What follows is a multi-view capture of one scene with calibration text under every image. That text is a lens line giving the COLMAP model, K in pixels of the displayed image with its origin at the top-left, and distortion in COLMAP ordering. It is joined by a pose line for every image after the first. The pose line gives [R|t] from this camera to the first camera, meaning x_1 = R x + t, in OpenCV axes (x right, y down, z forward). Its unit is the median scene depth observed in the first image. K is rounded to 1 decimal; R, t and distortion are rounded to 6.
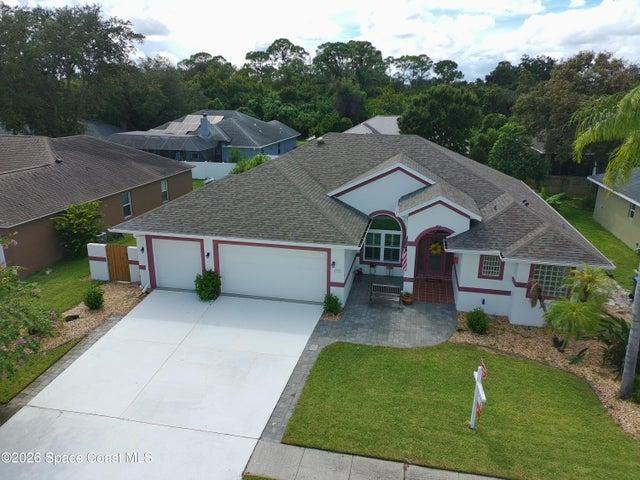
lens RADIAL K [[468.5, 0, 320.0], [0, 468.5, 240.0], [0, 0, 1]] dist [0.076491, -0.071178]
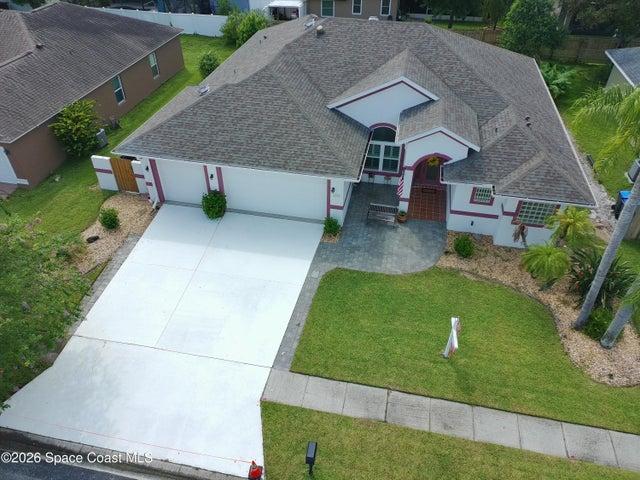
lens RADIAL K [[468.5, 0, 320.0], [0, 468.5, 240.0], [0, 0, 1]] dist [0.076491, -0.071178]
pose [[0.999993, -0.003863, 0.000018, -0.001153], [0.003595, 0.932353, 0.361531, -0.228951], [-0.001413, -0.361529, 0.932360, -0.015833]]
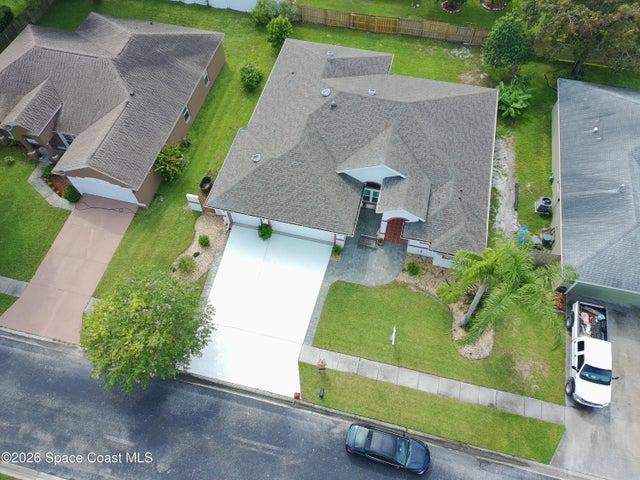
lens RADIAL K [[468.5, 0, 320.0], [0, 468.5, 240.0], [0, 0, 1]] dist [0.076491, -0.071178]
pose [[0.999349, 0.020894, -0.029416, 0.014408], [0.003330, 0.758393, 0.651789, -1.088647], [0.035927, -0.651463, 0.757829, -0.343517]]
